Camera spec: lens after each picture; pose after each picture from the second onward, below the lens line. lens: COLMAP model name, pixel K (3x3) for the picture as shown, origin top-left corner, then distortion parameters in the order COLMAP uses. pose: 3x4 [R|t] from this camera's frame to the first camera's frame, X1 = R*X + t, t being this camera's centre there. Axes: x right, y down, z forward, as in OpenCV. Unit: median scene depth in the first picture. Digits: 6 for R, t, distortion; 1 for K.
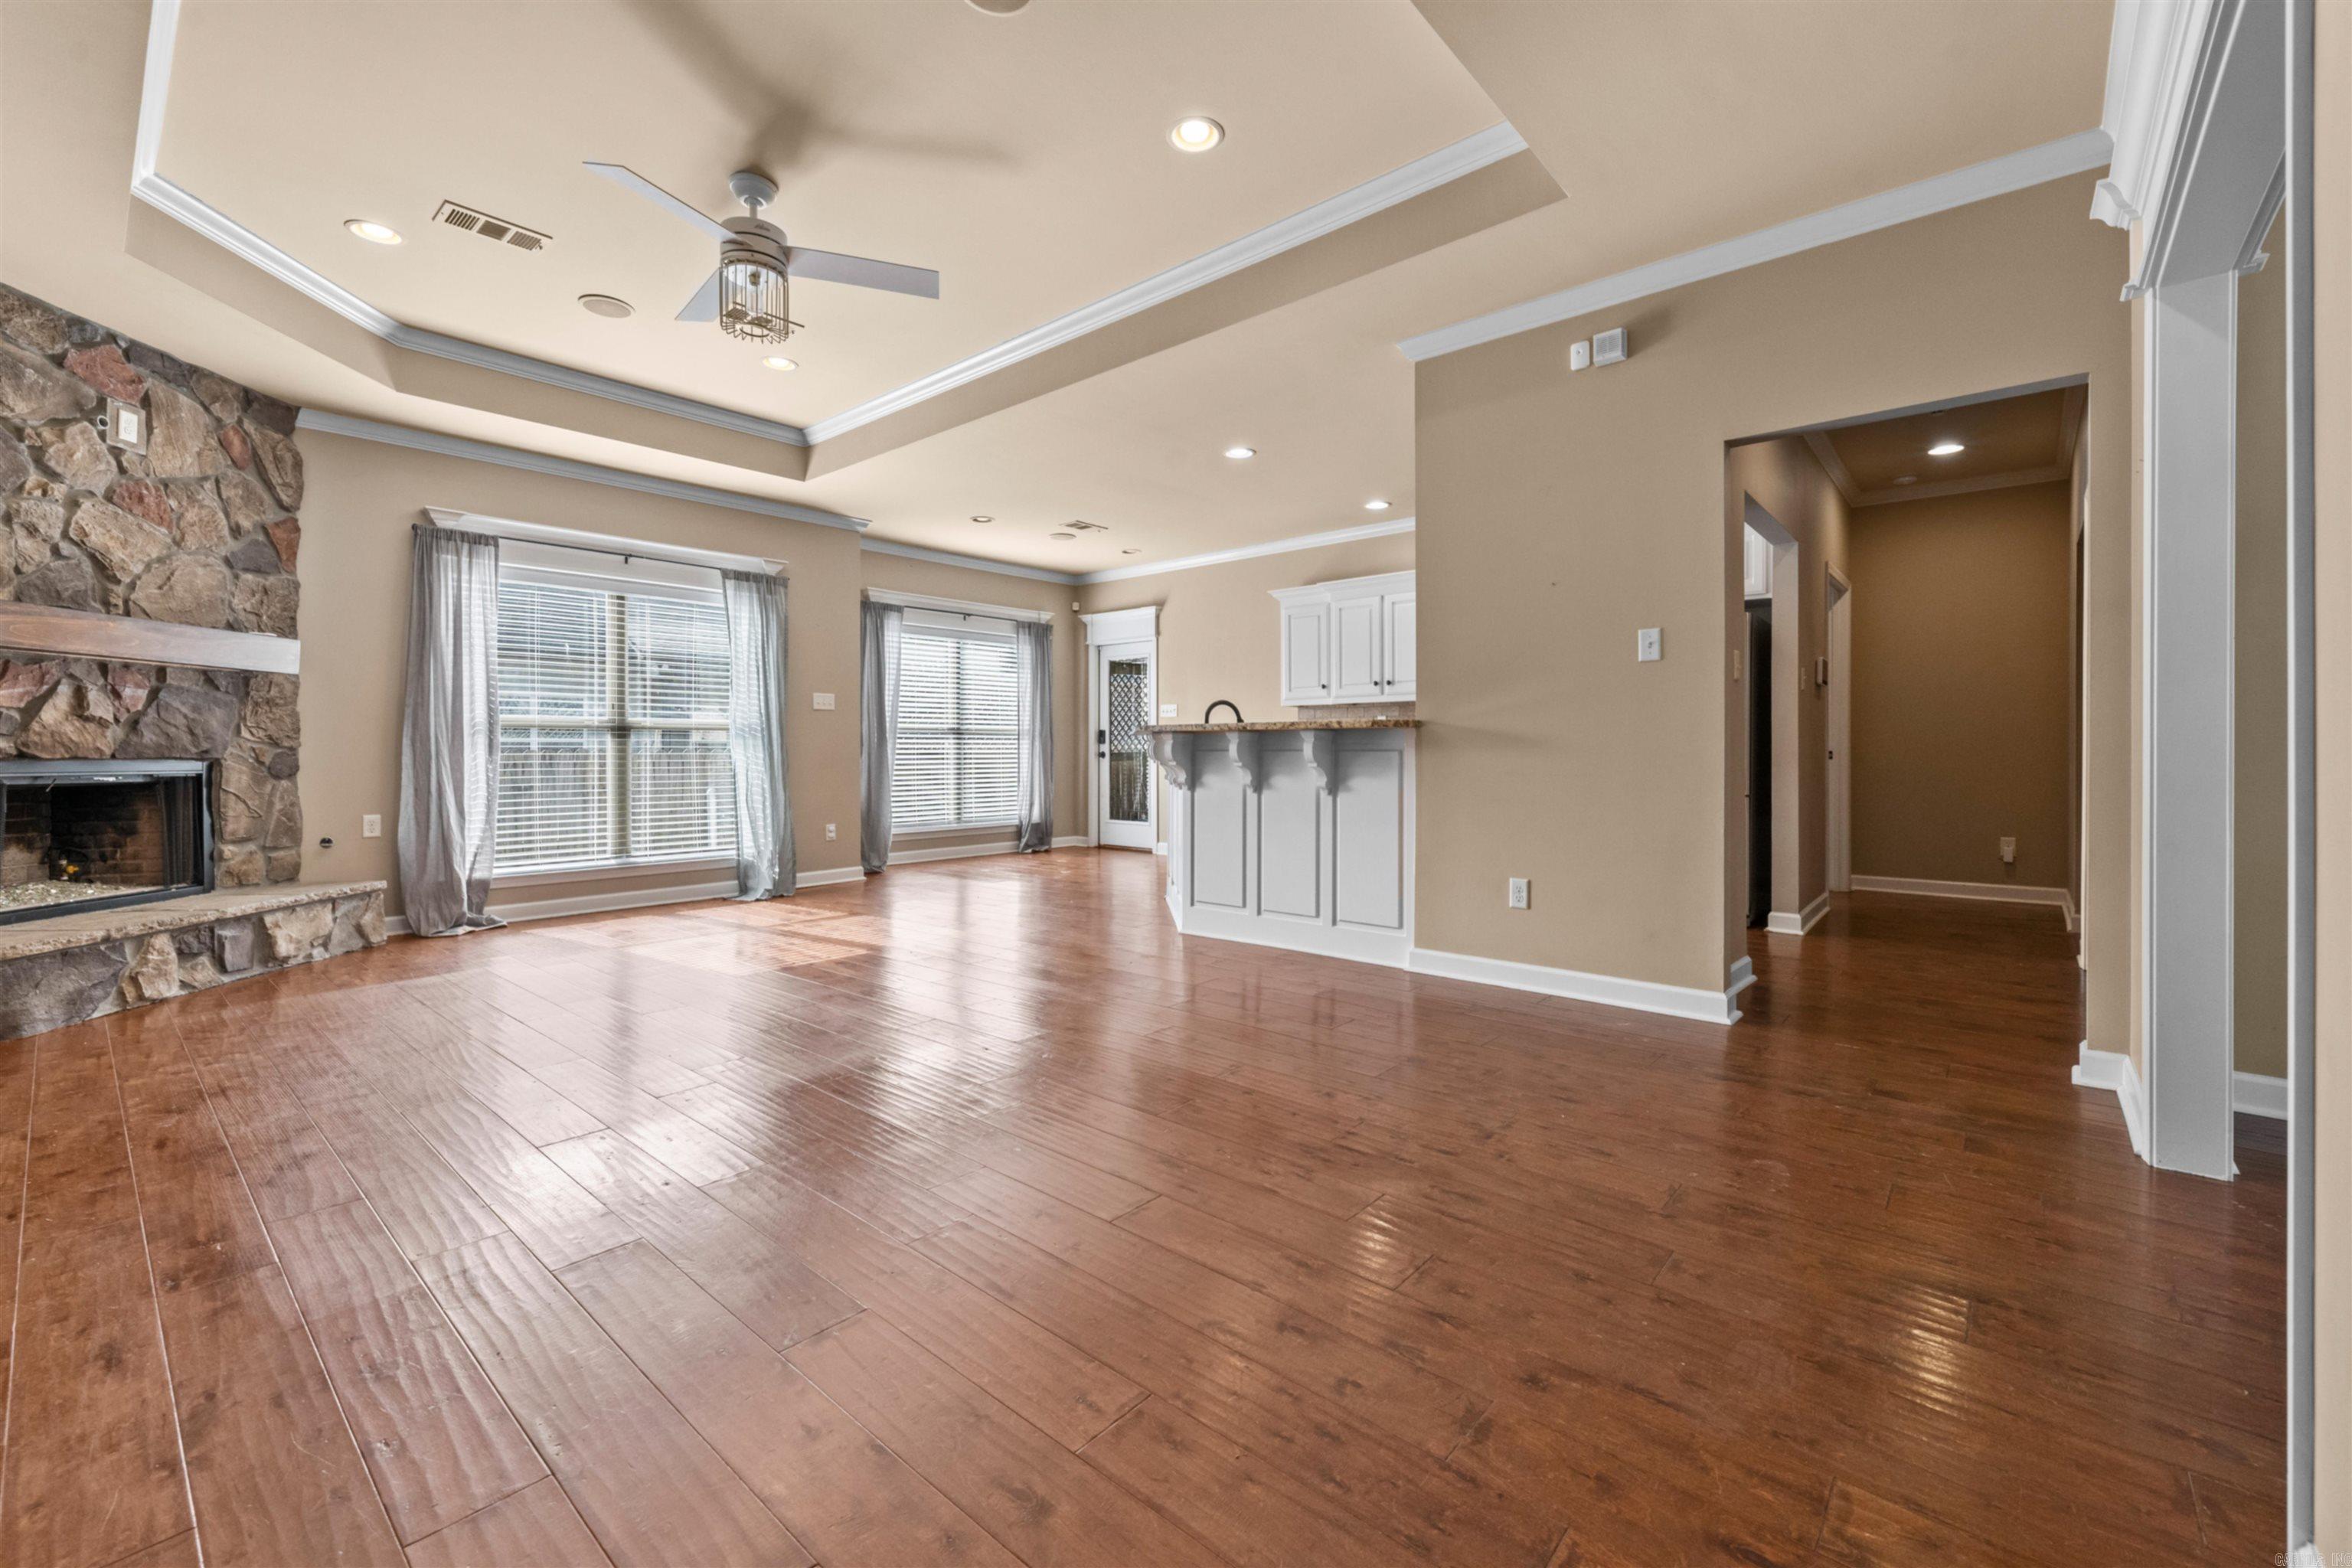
lens RADIAL K [[964.1, 0, 1171.8], [0, 964.1, 754.1], [0, 0, 1]] dist [0.002787, -0.000429]
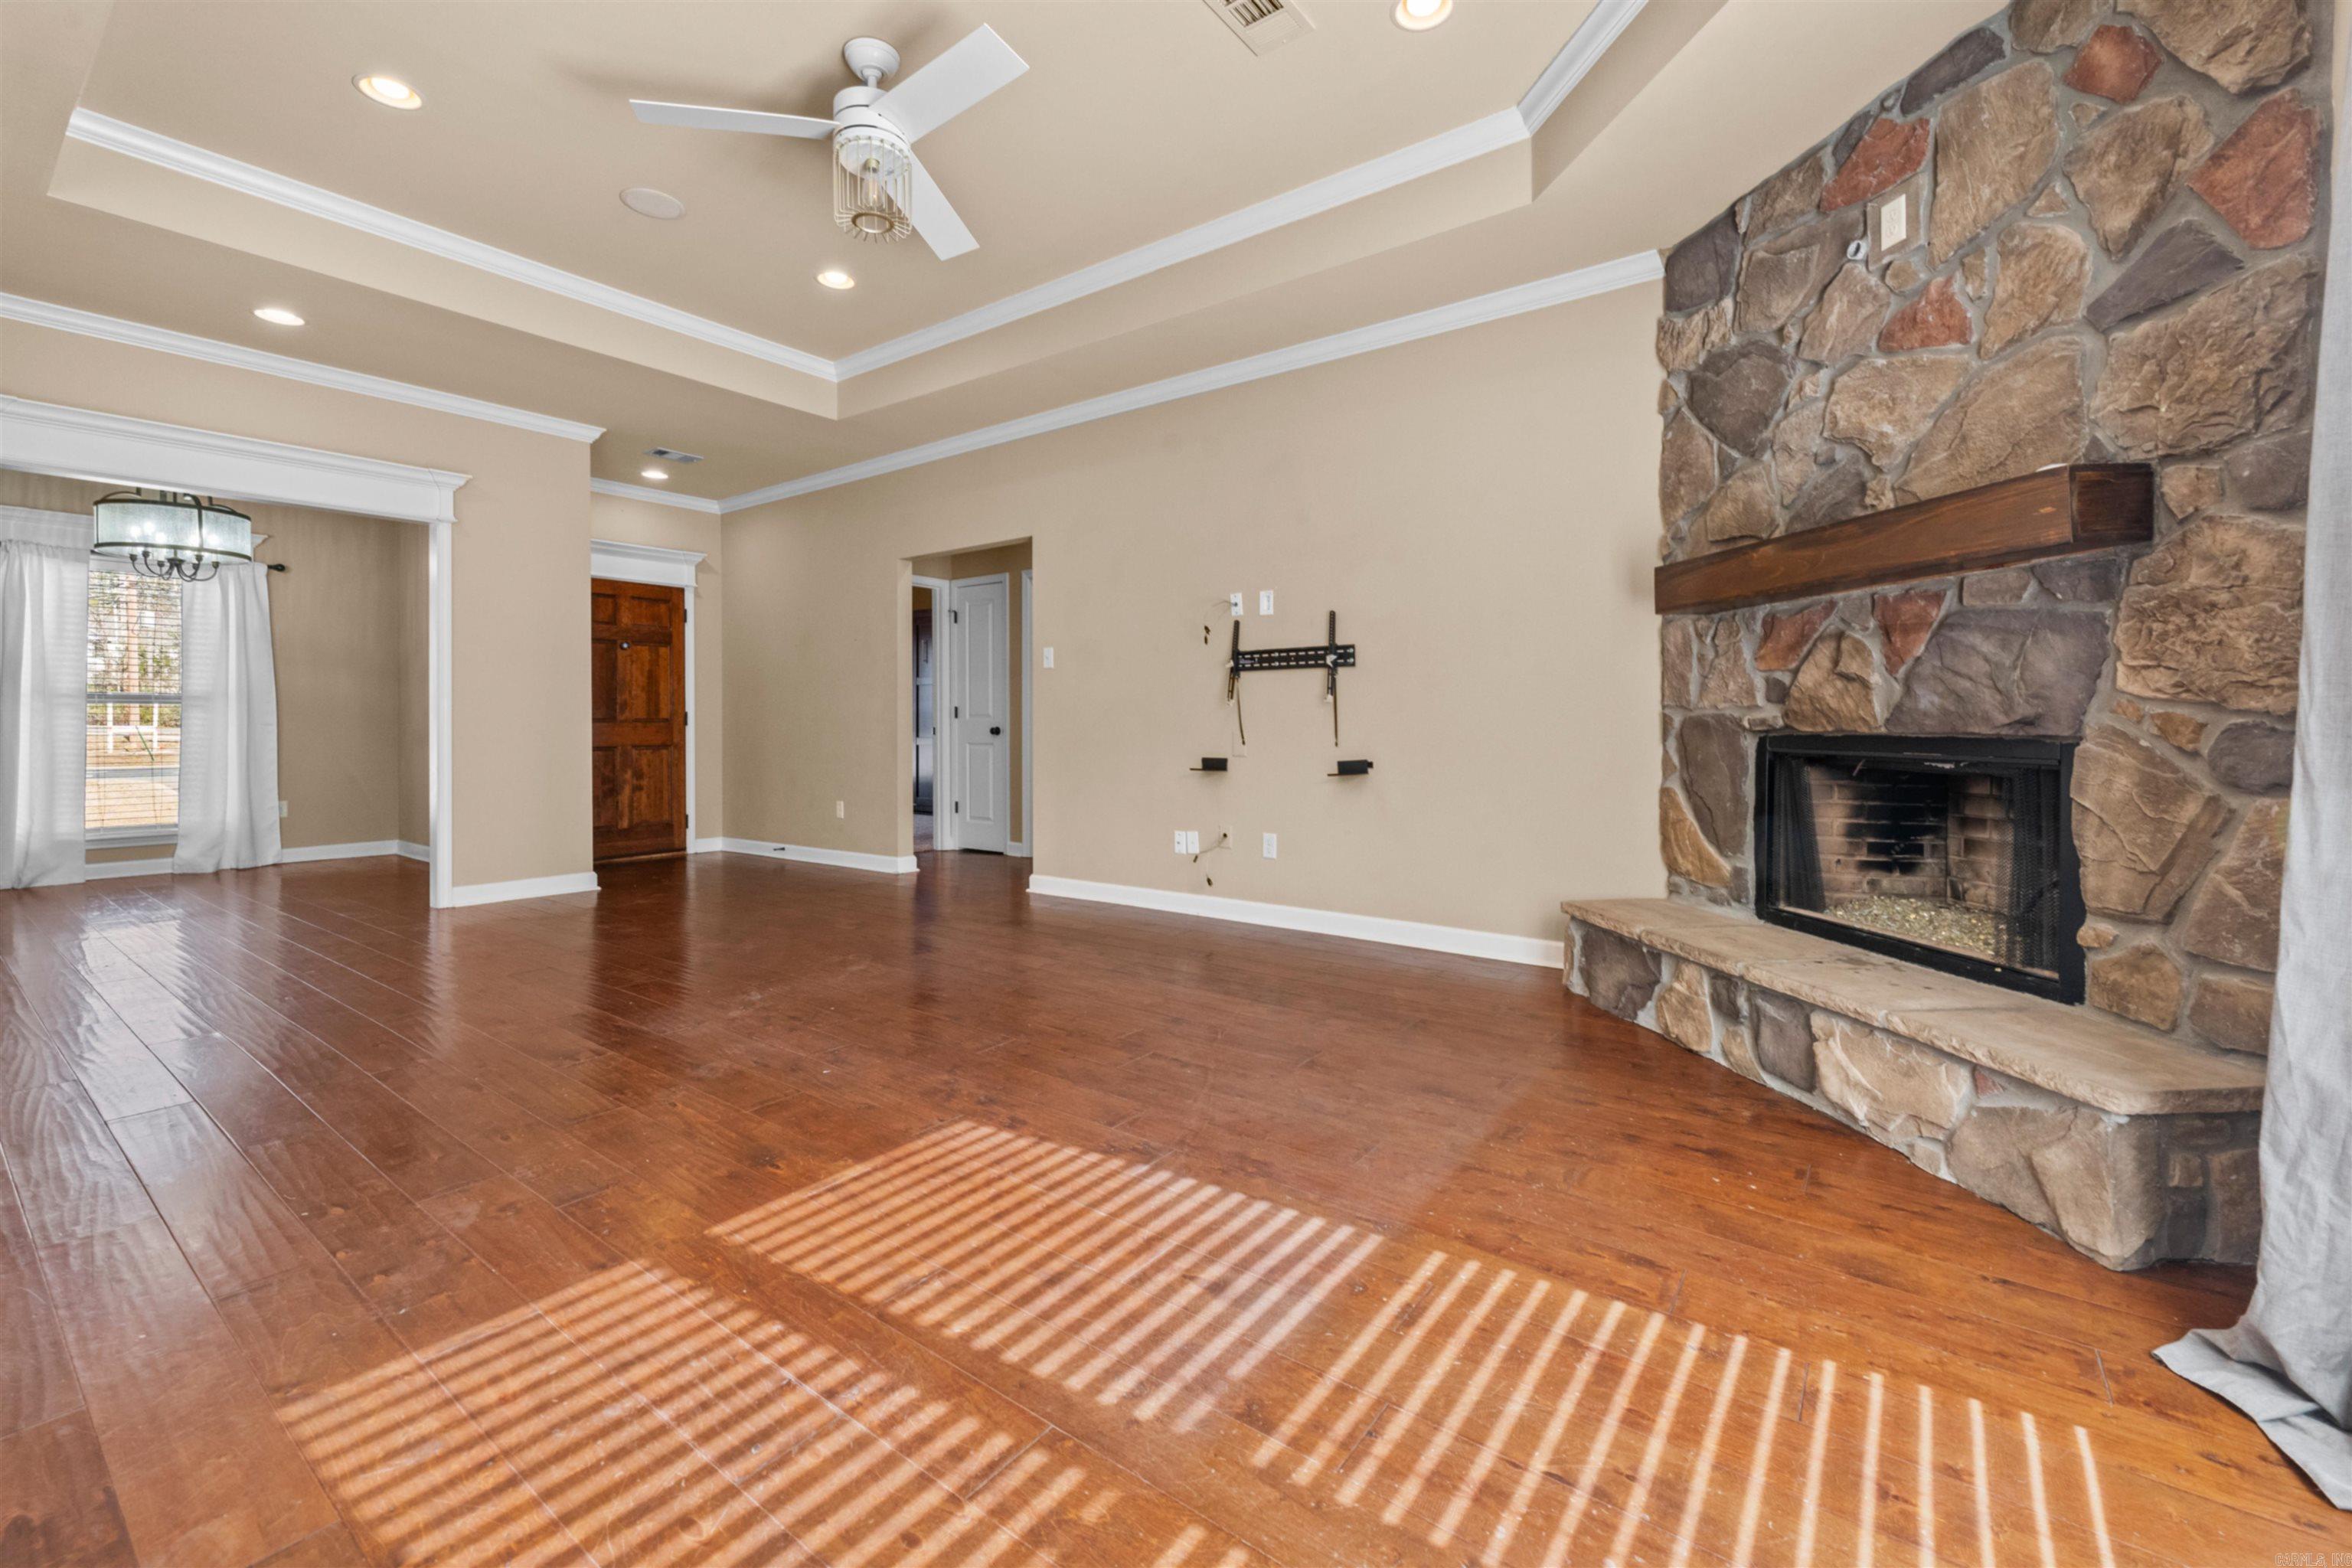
lens RADIAL K [[986.6, 0, 1154.8], [0, 986.6, 726.7], [0, 0, 1]] dist [0.001448, 0.000052]
pose [[-0.998061, 0.002964, -0.062170, -0.458437], [0.002523, 0.999971, 0.007184, -0.005041], [0.062190, 0.007013, -0.998040, 1.382383]]
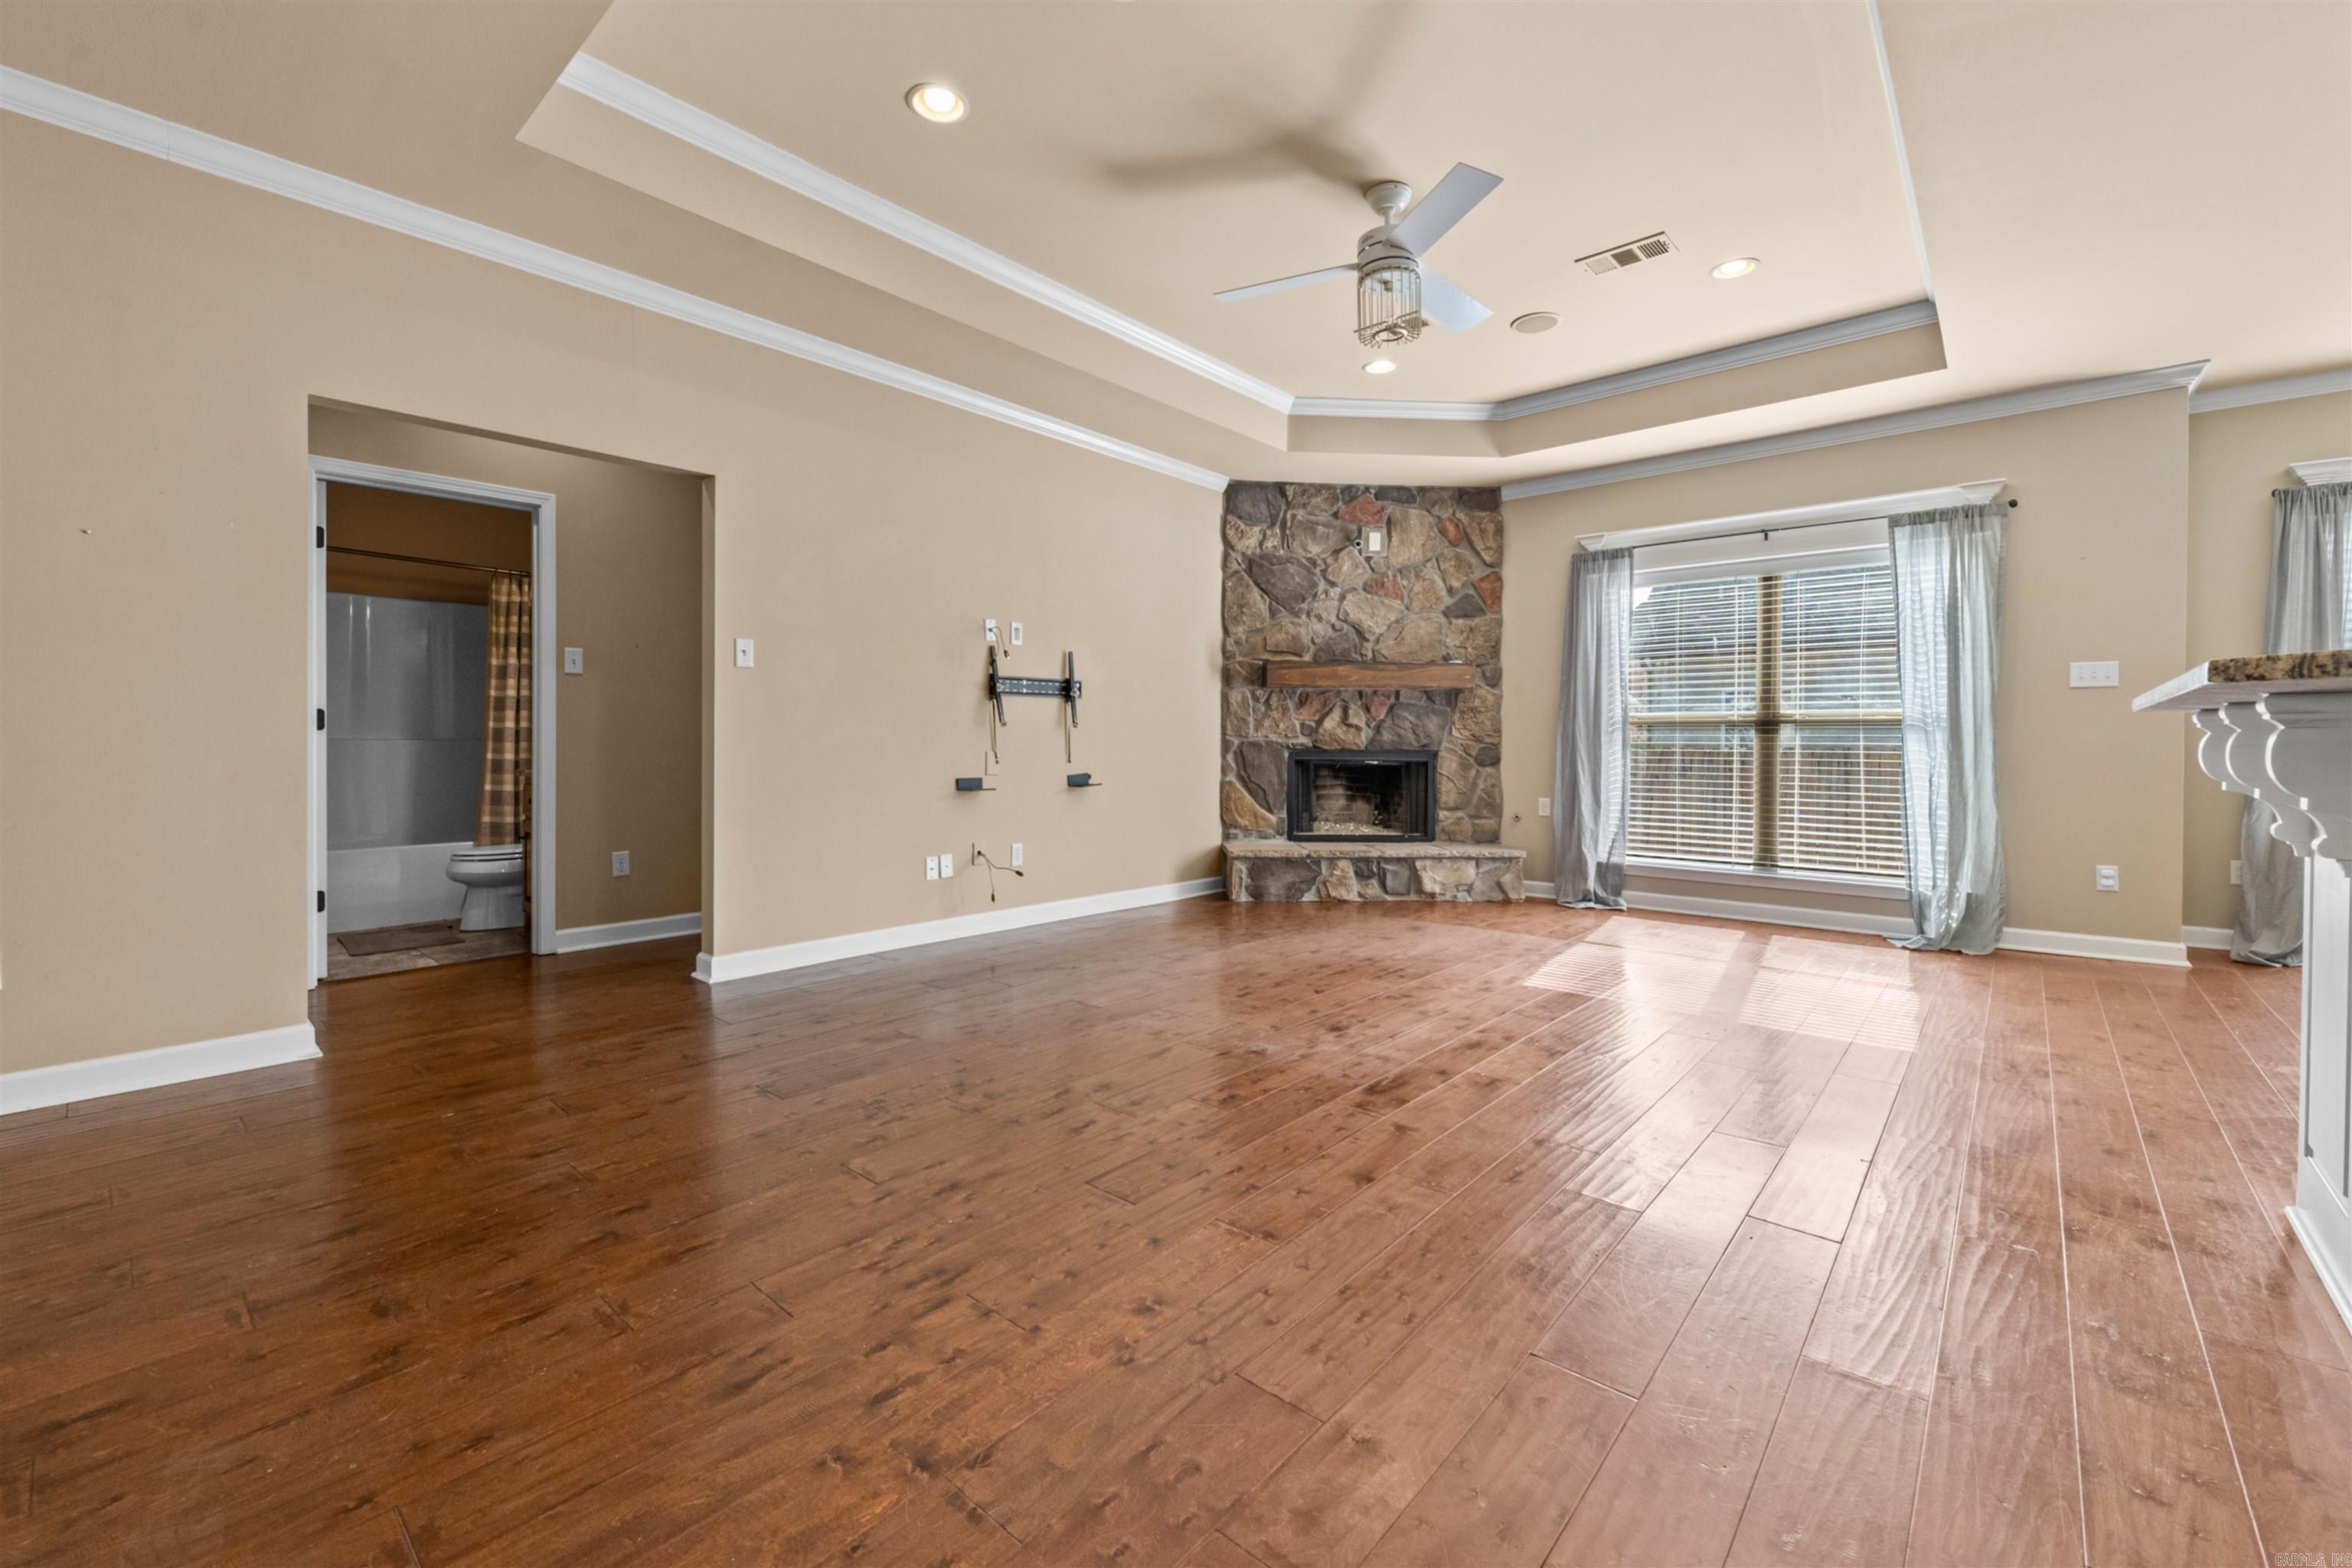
lens RADIAL K [[964.1, 0, 1171.8], [0, 964.1, 754.1], [0, 0, 1]] dist [0.002787, -0.000429]
pose [[-0.009662, 0.013909, -0.999857, 0.438526], [-0.008954, 0.999862, 0.013996, -0.006552], [0.999913, 0.009088, -0.009536, 0.577992]]
